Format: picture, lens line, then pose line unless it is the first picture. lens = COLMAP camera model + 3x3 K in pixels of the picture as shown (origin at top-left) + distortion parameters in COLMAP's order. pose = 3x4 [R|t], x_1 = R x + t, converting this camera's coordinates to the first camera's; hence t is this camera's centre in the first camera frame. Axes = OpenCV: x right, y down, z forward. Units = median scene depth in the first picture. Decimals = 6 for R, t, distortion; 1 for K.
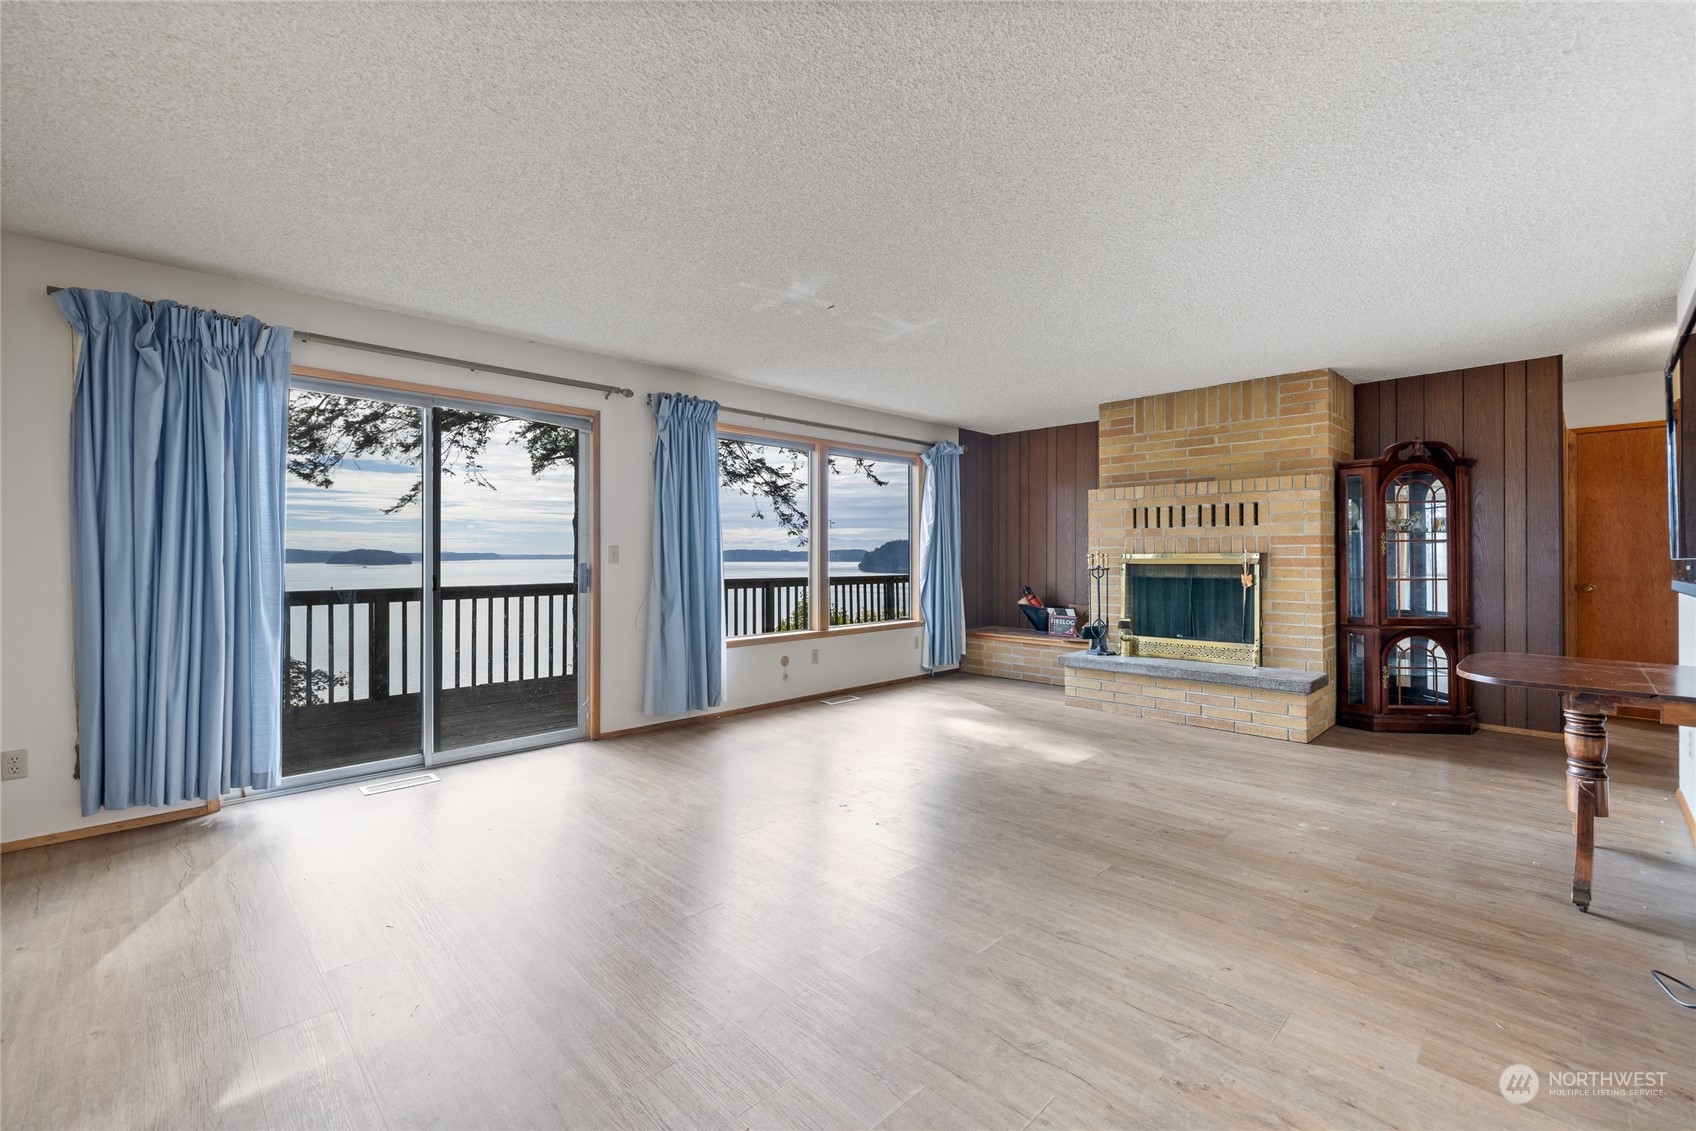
lens RADIAL K [[710.3, 0, 834.9], [0, 710.3, 562.9], [0, 0, 1]] dist [-0.002576, 0.001248]
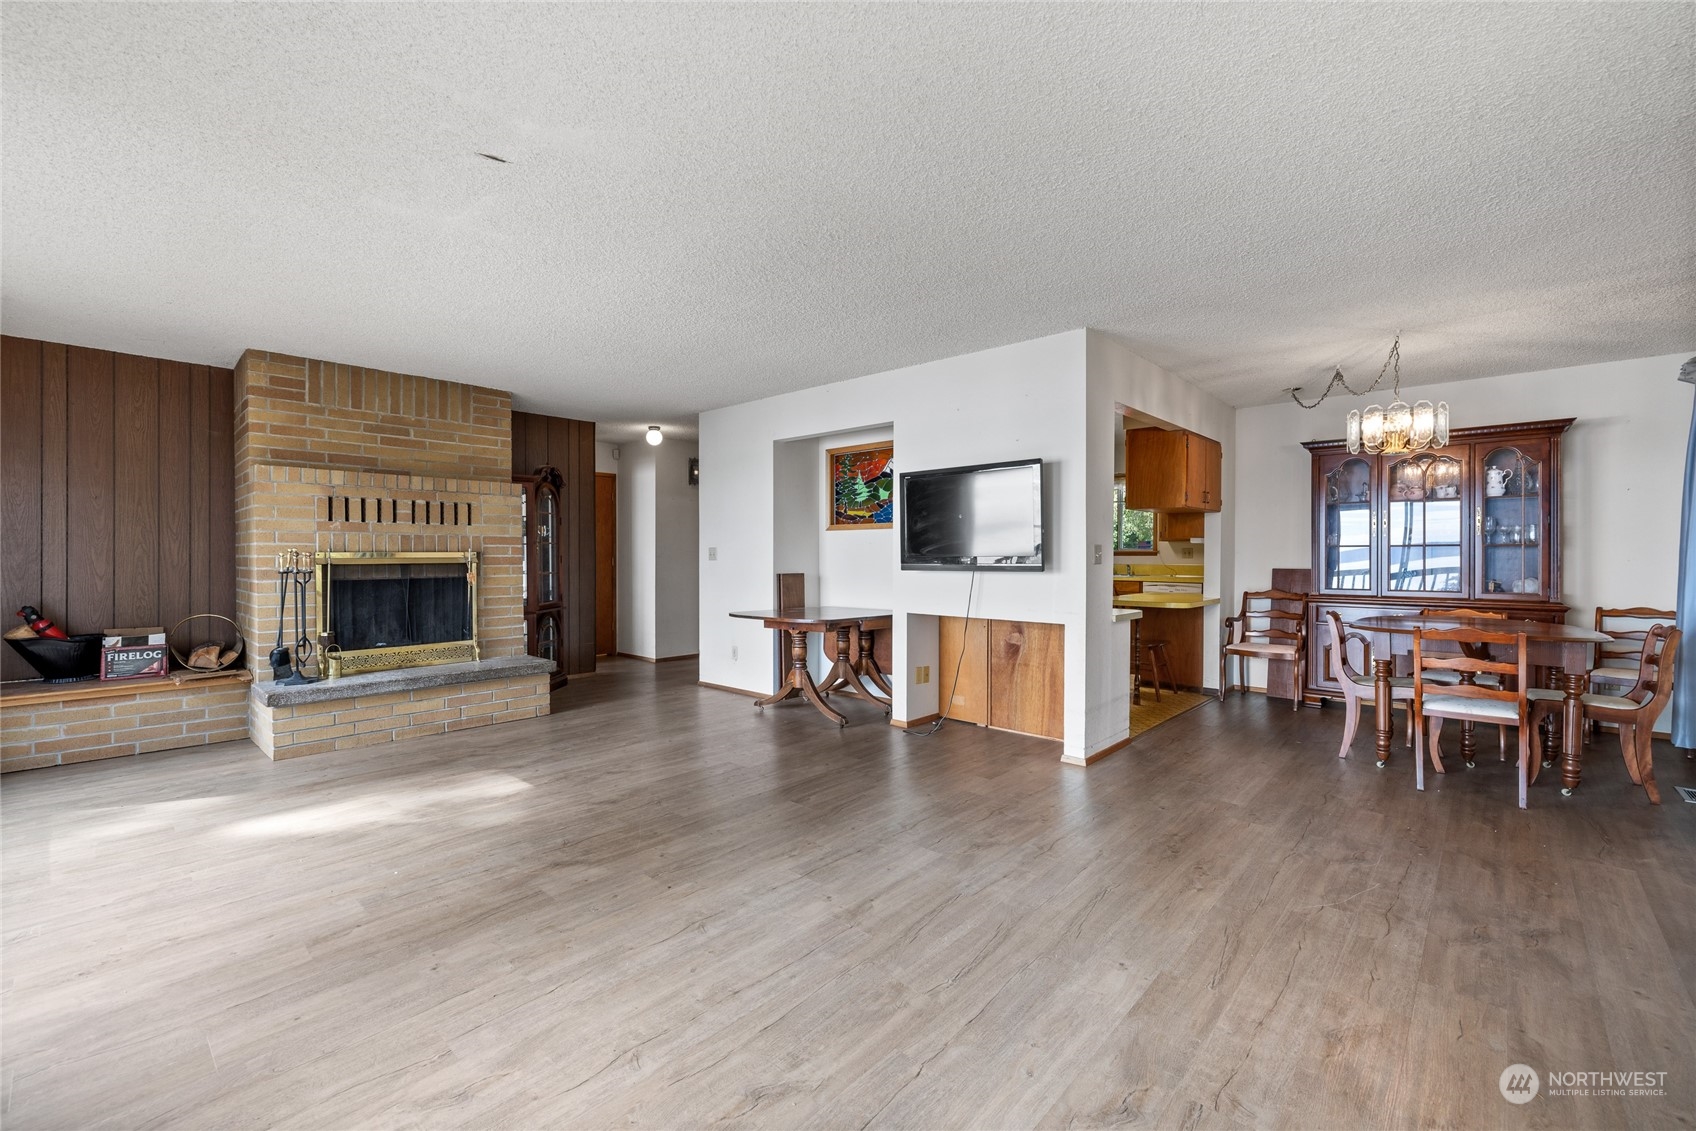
lens RADIAL K [[710.3, 0, 811.5], [0, 710.3, 553.7], [0, 0, 1]] dist [-0.002576, 0.001248]
pose [[-0.034861, 0.002663, 0.999389, -0.514174], [0.009593, 0.999951, -0.002329, -0.004692], [-0.999346, 0.009506, -0.034885, 0.594538]]
